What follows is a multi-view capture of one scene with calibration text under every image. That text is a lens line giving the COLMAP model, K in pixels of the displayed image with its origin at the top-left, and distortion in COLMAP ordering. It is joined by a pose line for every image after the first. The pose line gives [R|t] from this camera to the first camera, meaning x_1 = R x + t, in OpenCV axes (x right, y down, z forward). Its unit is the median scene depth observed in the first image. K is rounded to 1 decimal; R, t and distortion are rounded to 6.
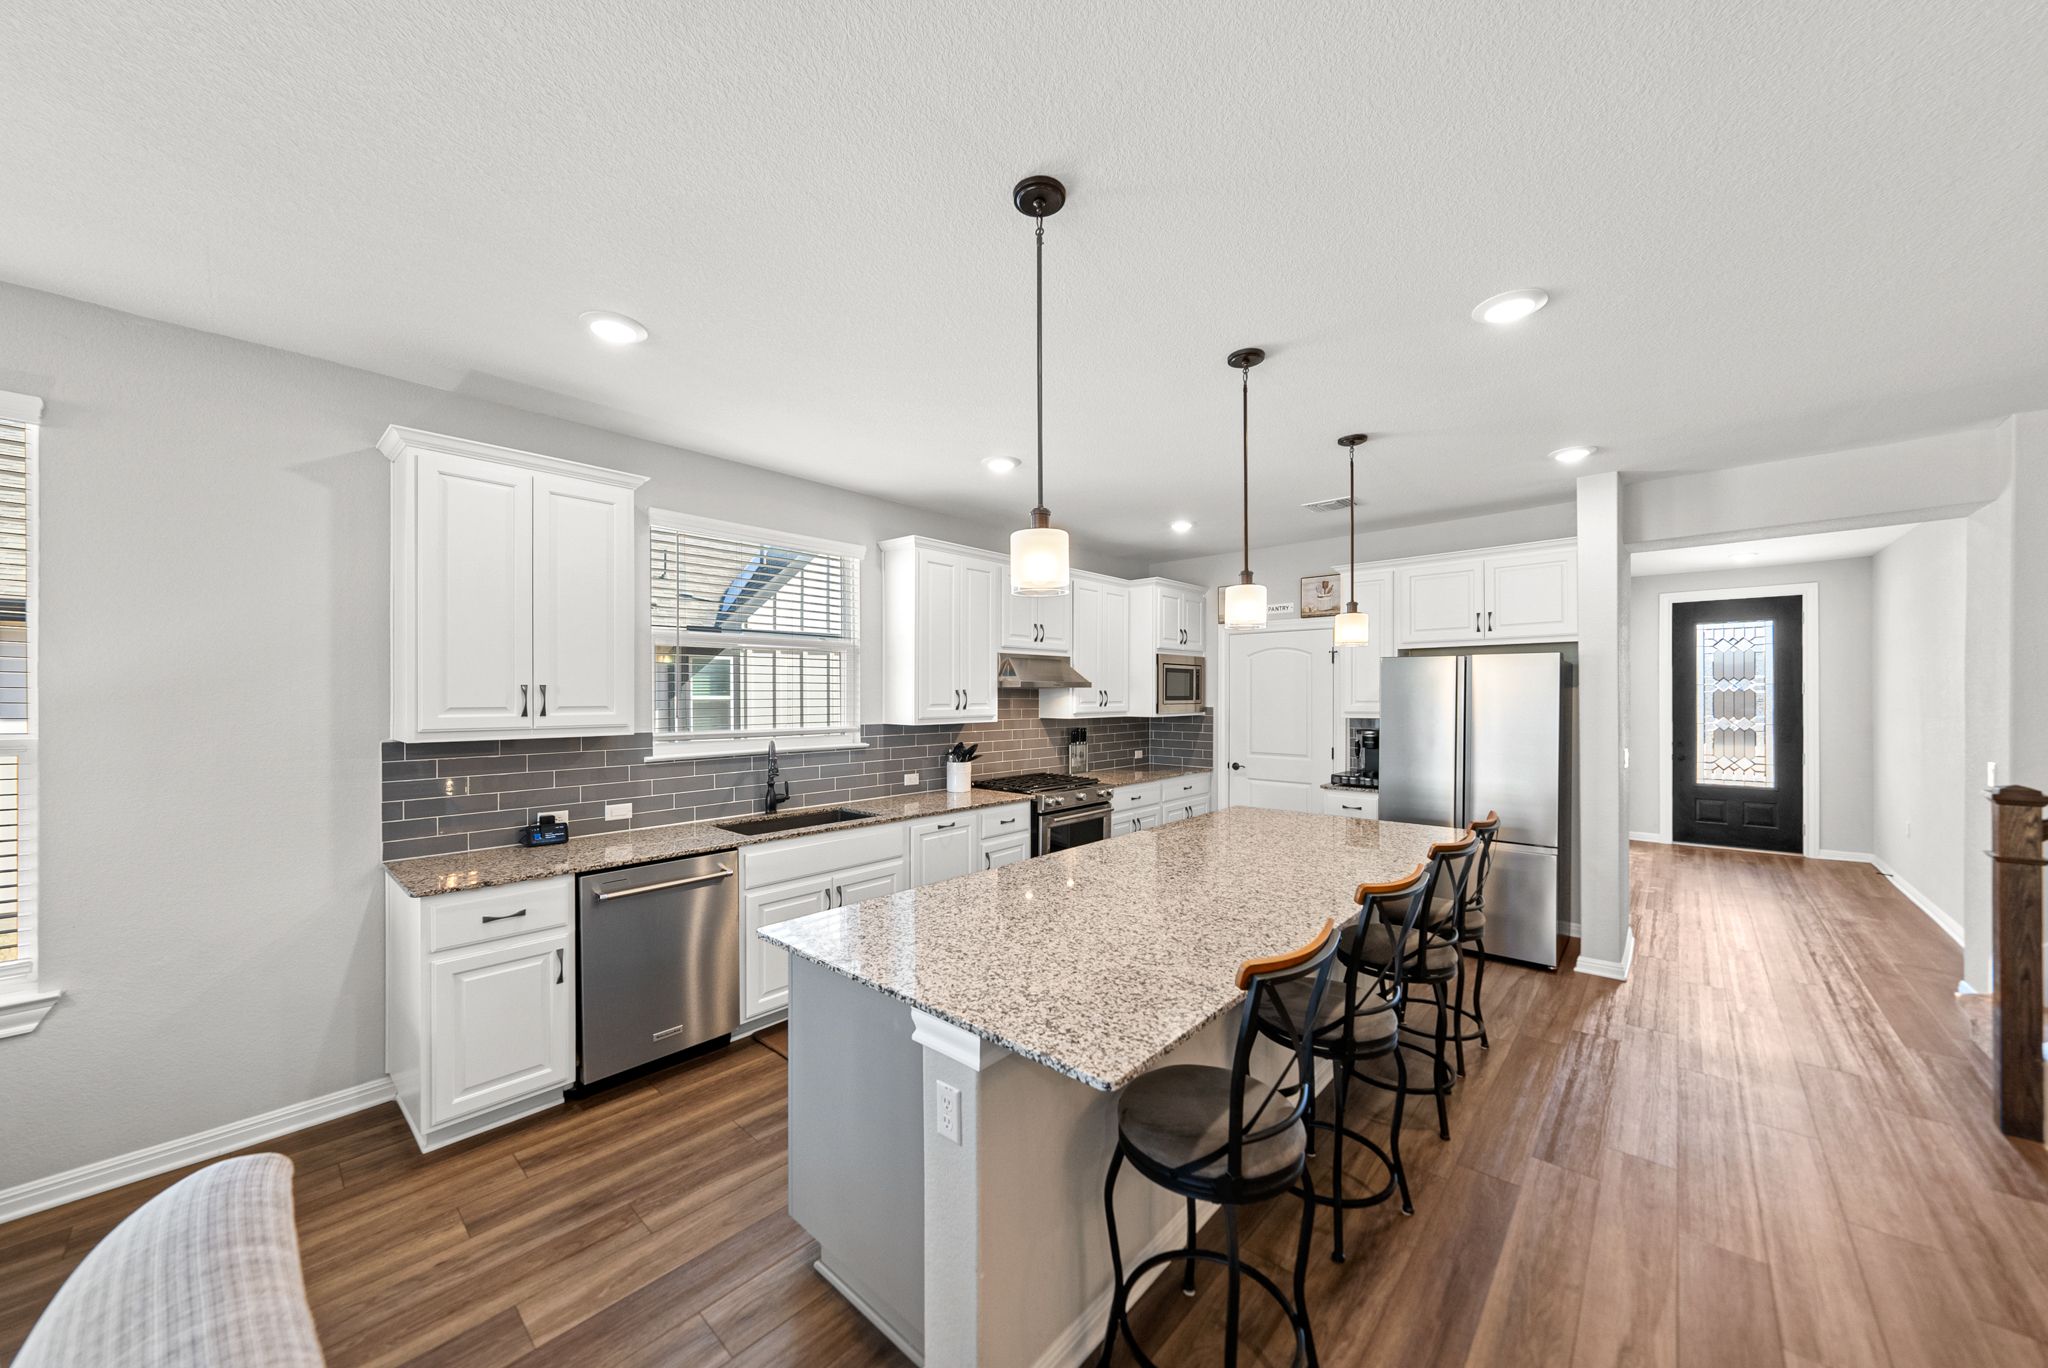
lens RADIAL K [[712.6, 0, 1033.3], [0, 712.6, 699.6], [0, 0, 1]] dist [-0.005718, 0.000486]
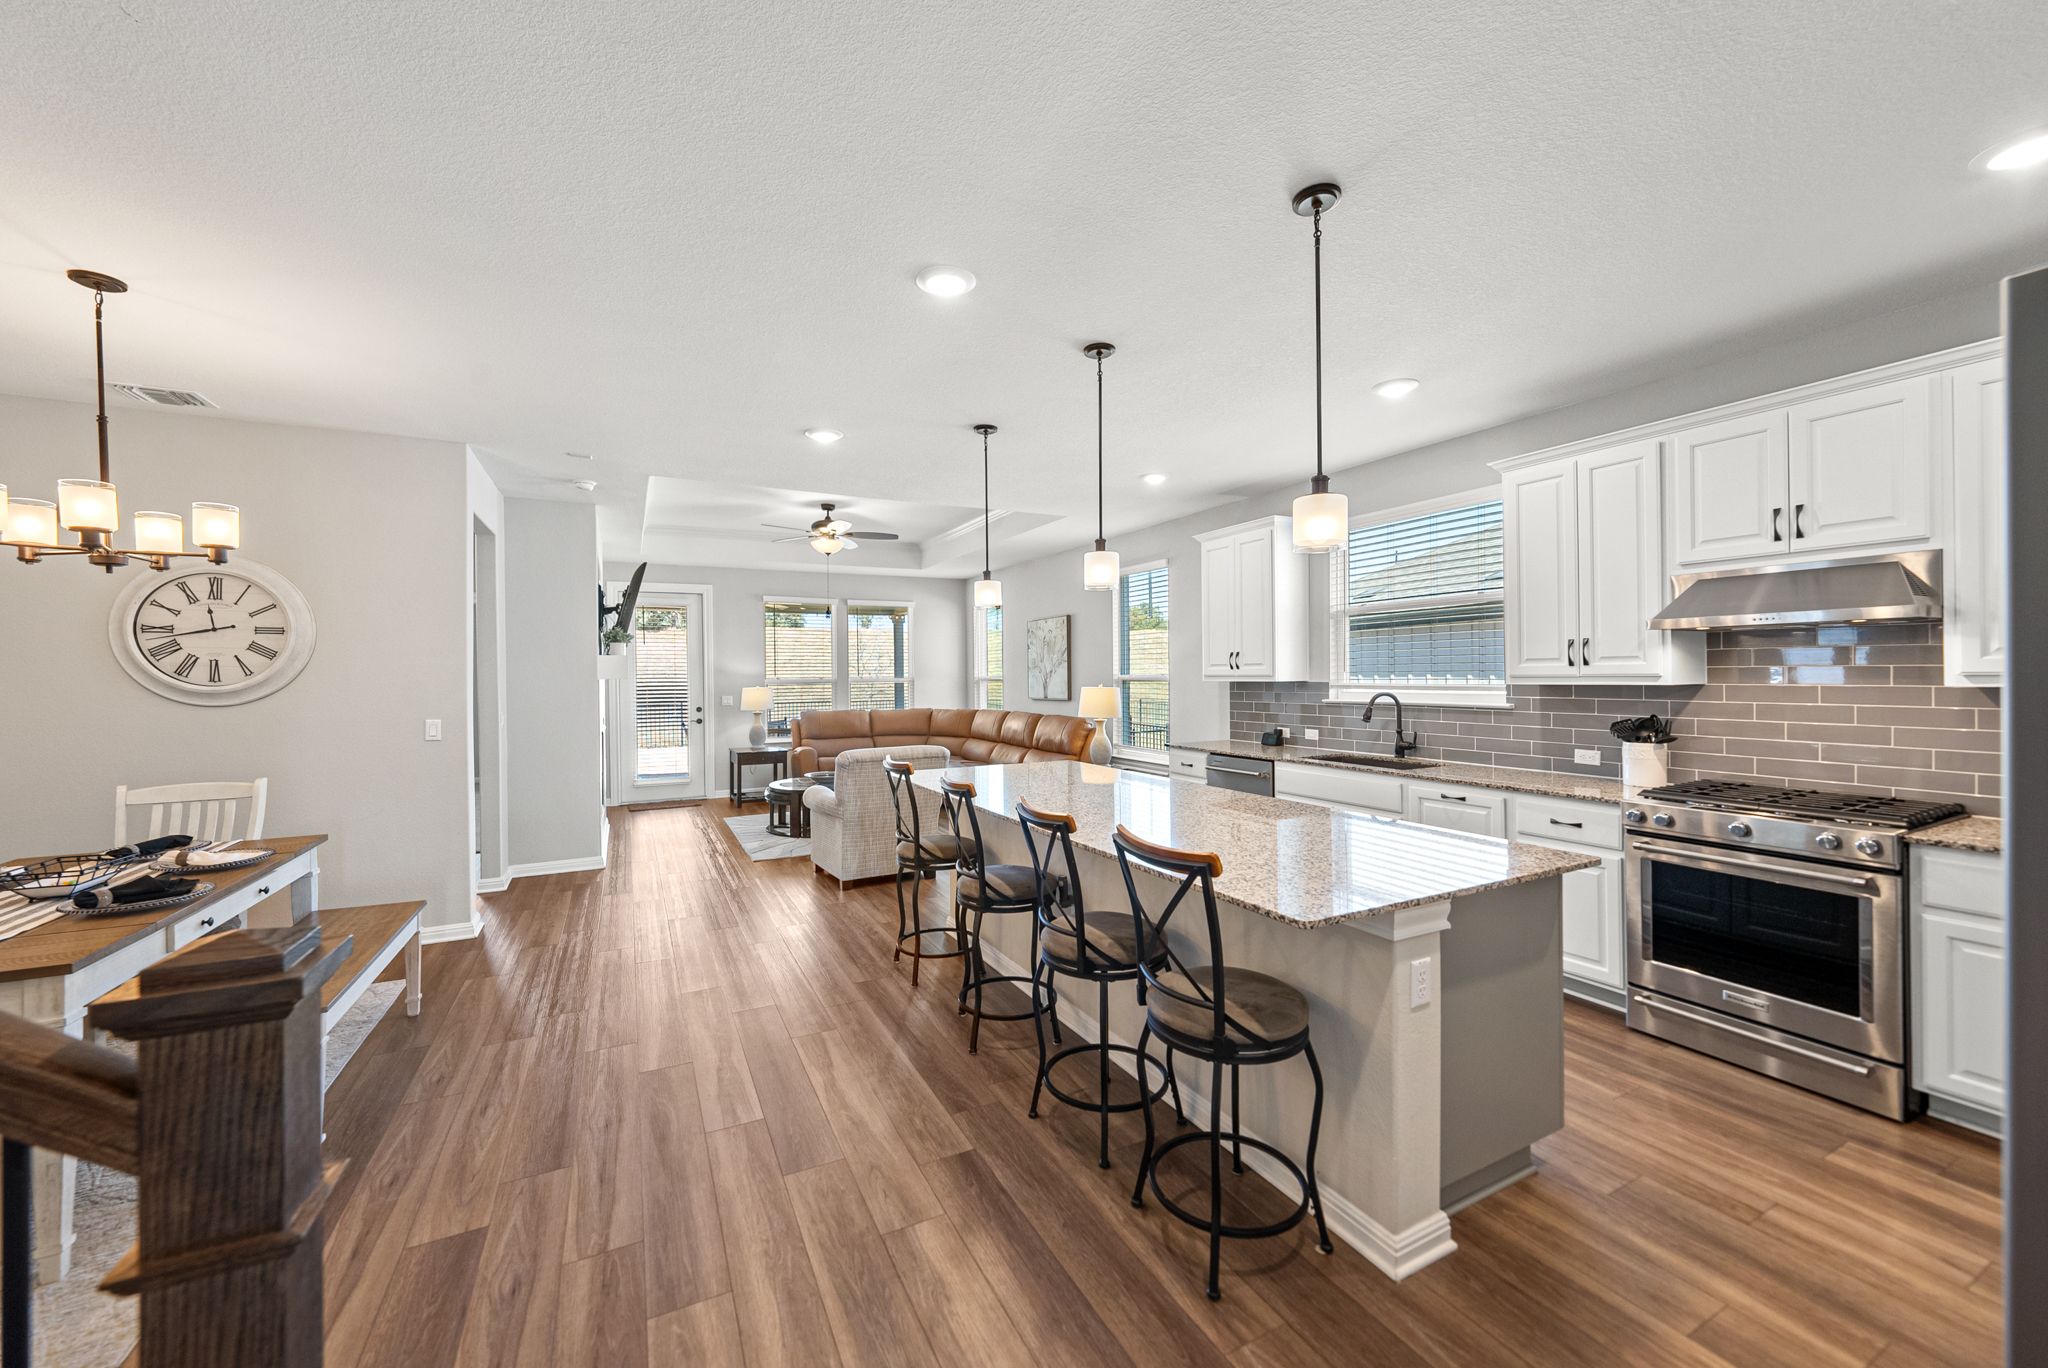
lens RADIAL K [[786.9, 0, 1029.3], [0, 786.9, 681.1], [0, 0, 1]] dist [0.001015, 0.000828]
pose [[-0.352474, 0.014938, -0.935702, 0.880402], [0.009554, 0.999878, 0.012364, 0.014595], [0.935773, -0.004582, -0.352574, 0.775179]]
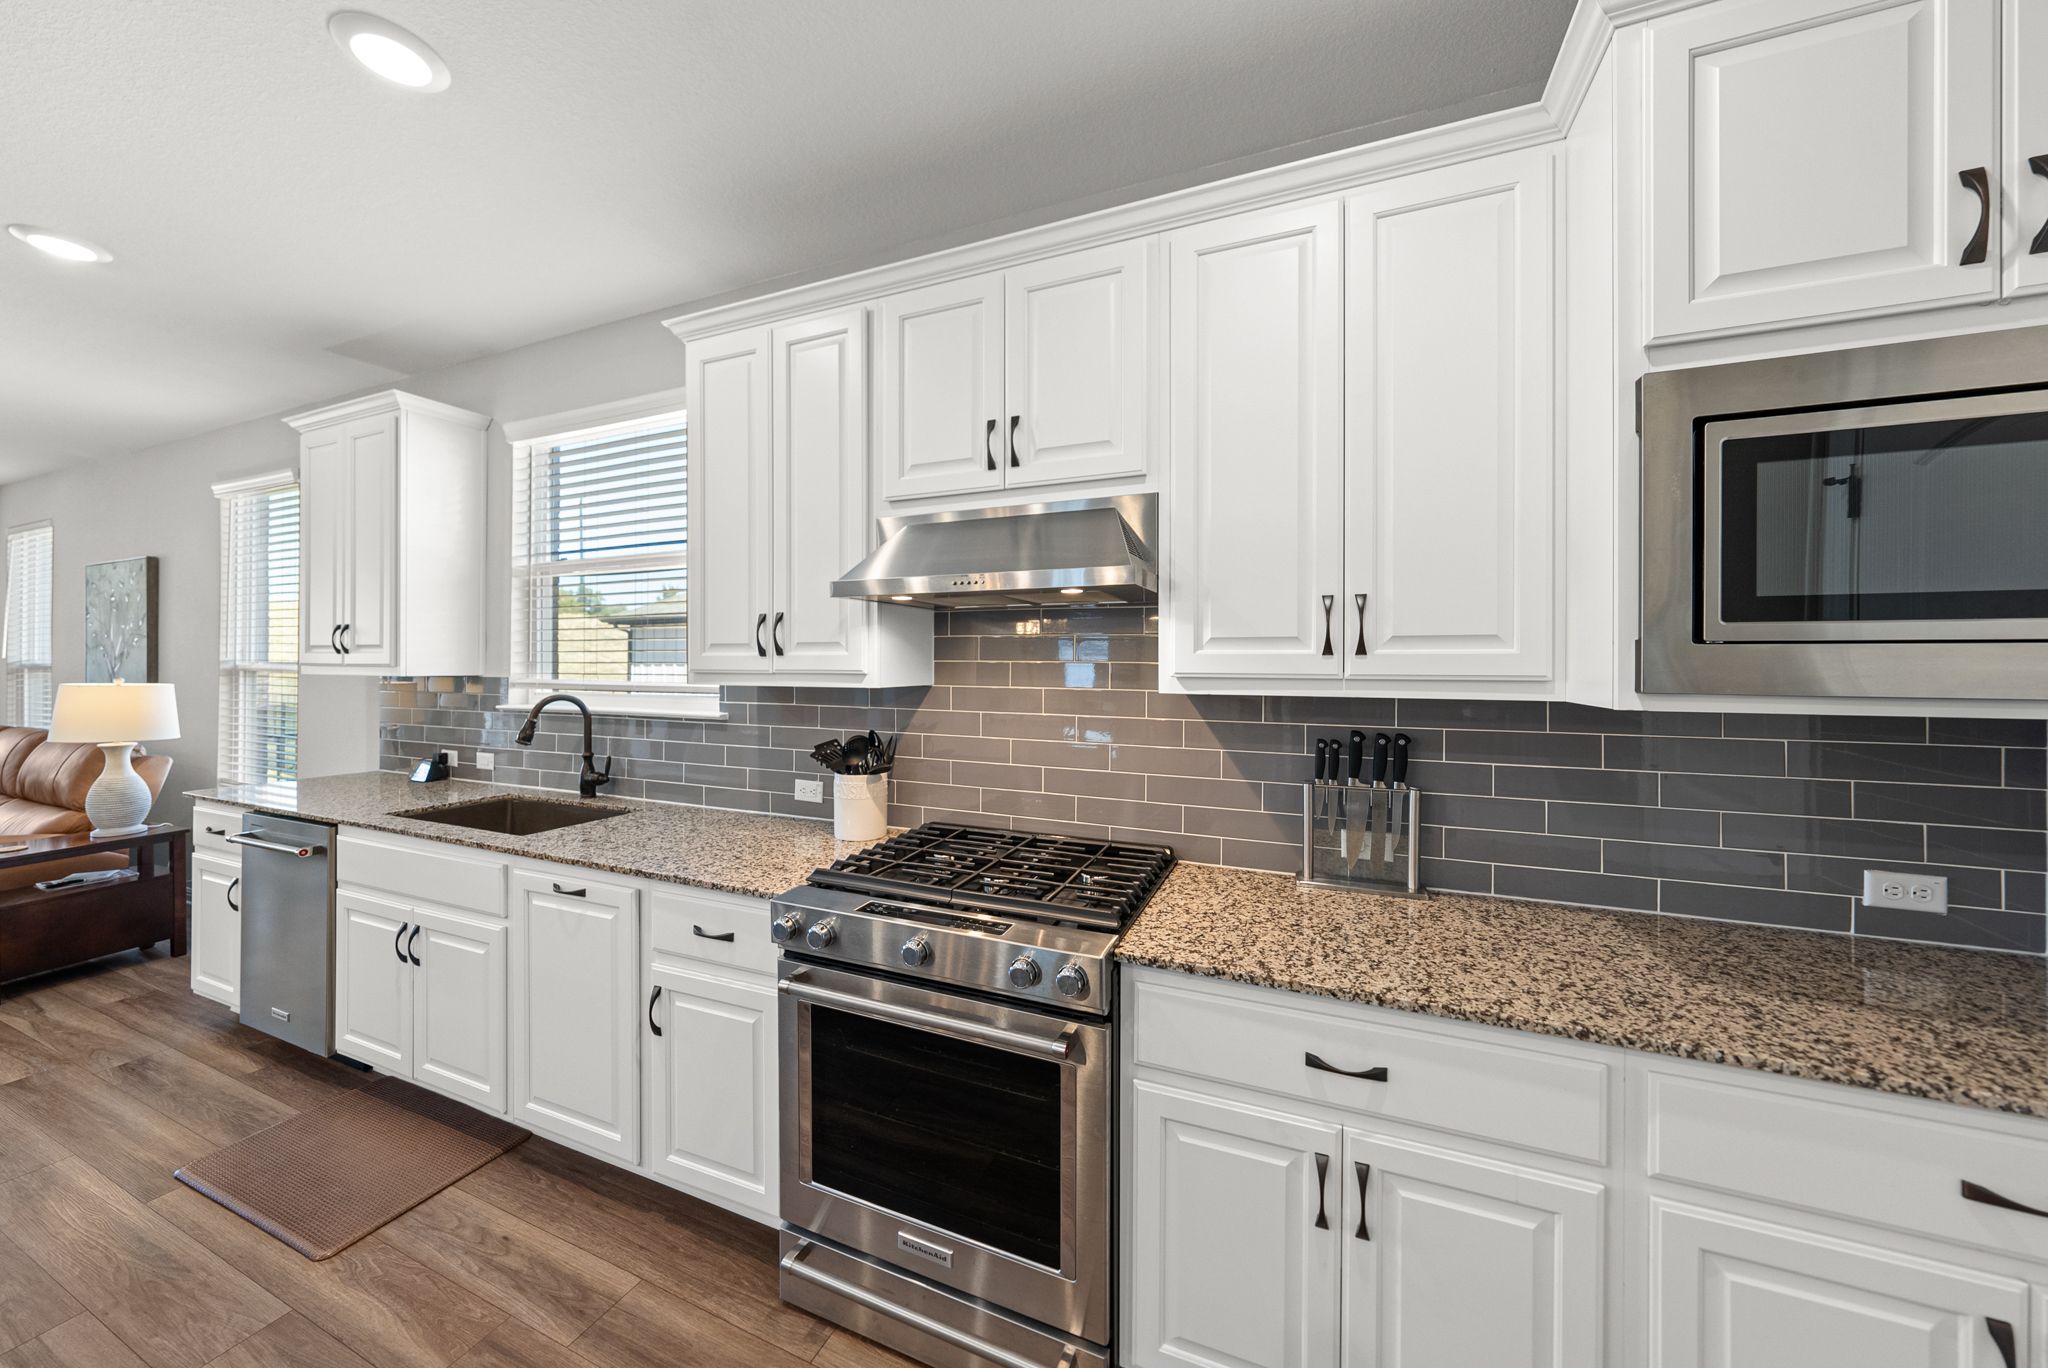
lens RADIAL K [[712.6, 0, 1021.9], [0, 712.6, 667.3], [0, 0, 1]] dist [-0.005718, 0.000486]
pose [[0.320721, 0.006391, -0.947152, 0.396118], [-0.009199, 0.999951, 0.003632, 0.018428], [0.947129, 0.007548, 0.320764, 1.031448]]
